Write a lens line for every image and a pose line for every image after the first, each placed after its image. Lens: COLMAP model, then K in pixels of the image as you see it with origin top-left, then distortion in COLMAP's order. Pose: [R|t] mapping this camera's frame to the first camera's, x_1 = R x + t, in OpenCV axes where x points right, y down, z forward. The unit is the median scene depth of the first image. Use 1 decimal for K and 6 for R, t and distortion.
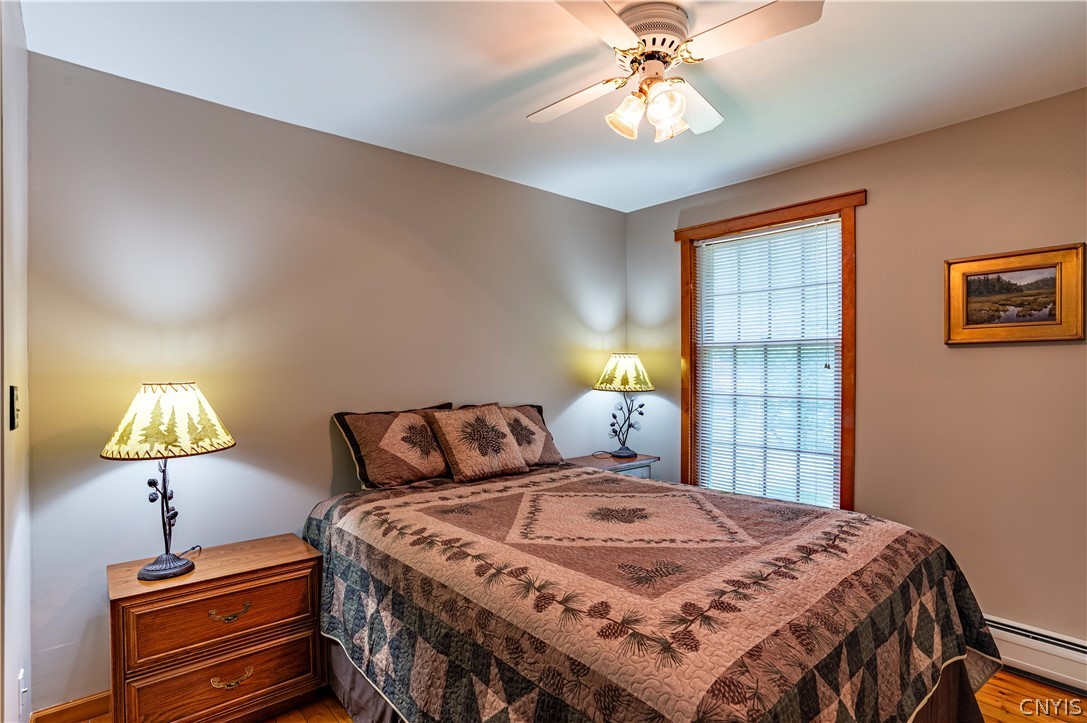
lens RADIAL K [[541.1, 0, 547.7], [0, 541.1, 381.7], [0, 0, 1]] dist [-0.076268, 0.036391]
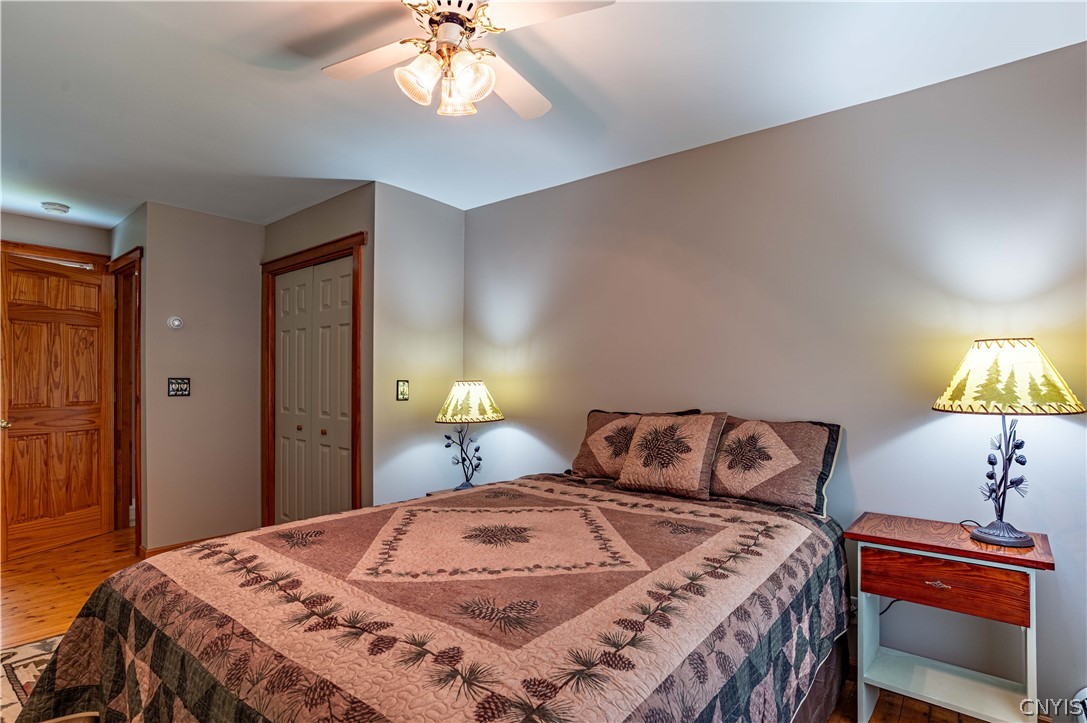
lens RADIAL K [[541.1, 0, 547.7], [0, 541.1, 381.7], [0, 0, 1]] dist [-0.076268, 0.036391]
pose [[0.179714, 0.003678, -0.983712, 0.952366], [-0.023244, 0.999730, -0.000509, 0.000504], [0.983444, 0.022957, 0.179751, 0.875063]]
